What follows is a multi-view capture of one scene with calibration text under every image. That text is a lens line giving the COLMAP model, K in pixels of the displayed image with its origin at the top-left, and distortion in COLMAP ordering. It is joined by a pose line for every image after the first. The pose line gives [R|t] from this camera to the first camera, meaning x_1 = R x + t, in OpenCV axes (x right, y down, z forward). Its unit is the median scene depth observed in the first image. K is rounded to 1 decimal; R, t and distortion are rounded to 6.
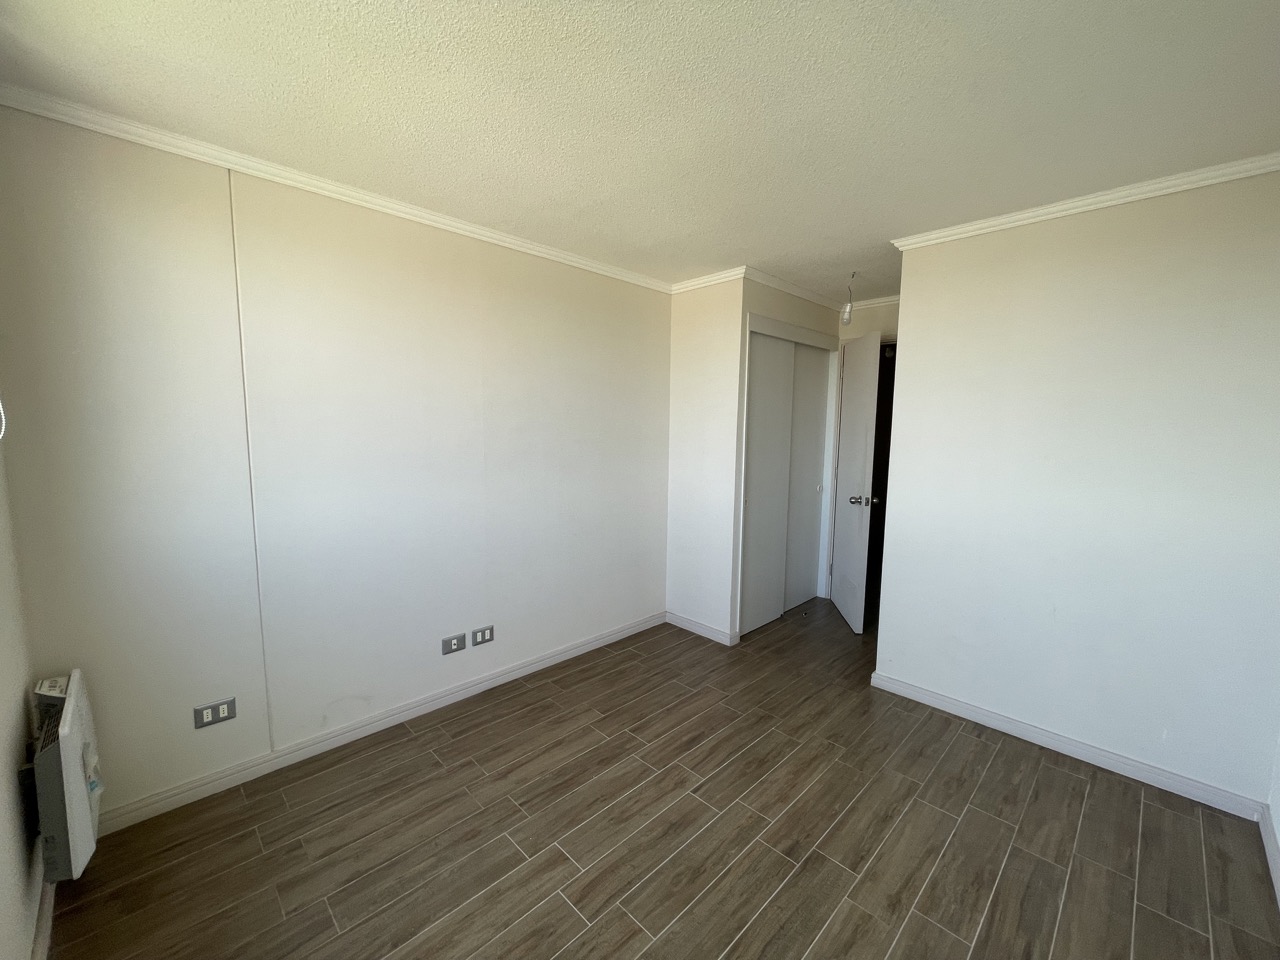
lens RADIAL K [[519.6, 0, 640.0], [0, 519.6, 480.0], [0, 0, 1]] dist [-0.002826, 0.000125]
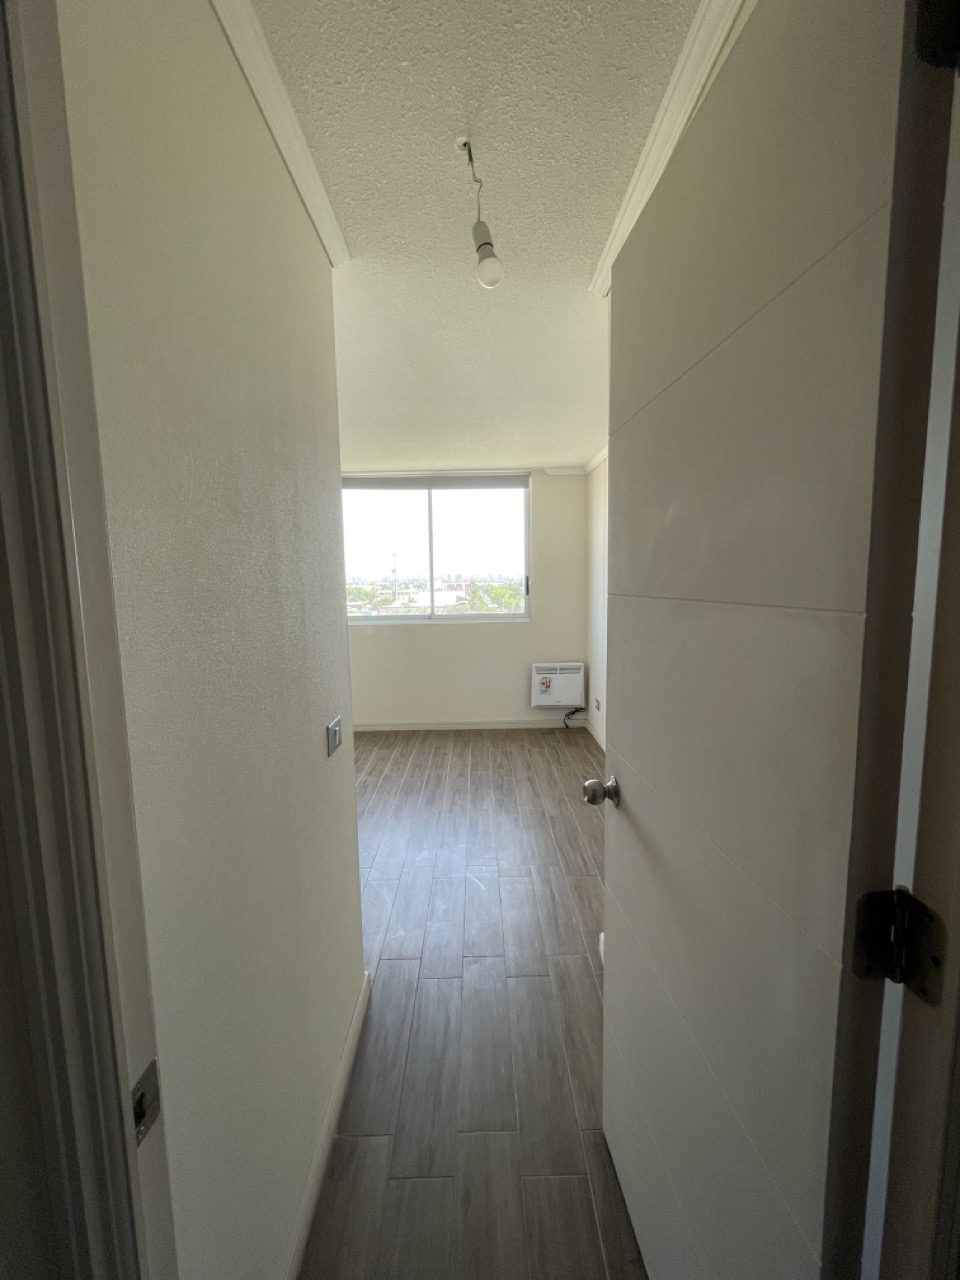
lens RADIAL K [[519.6, 0, 480.0], [0, 519.6, 640.0], [0, 0, 1]] dist [-0.002826, 0.000125]
pose [[-0.697194, 0.080859, -0.712308, 1.269070], [-0.072501, 0.980571, 0.182274, -0.227834], [0.713207, 0.178723, -0.677786, 2.389370]]
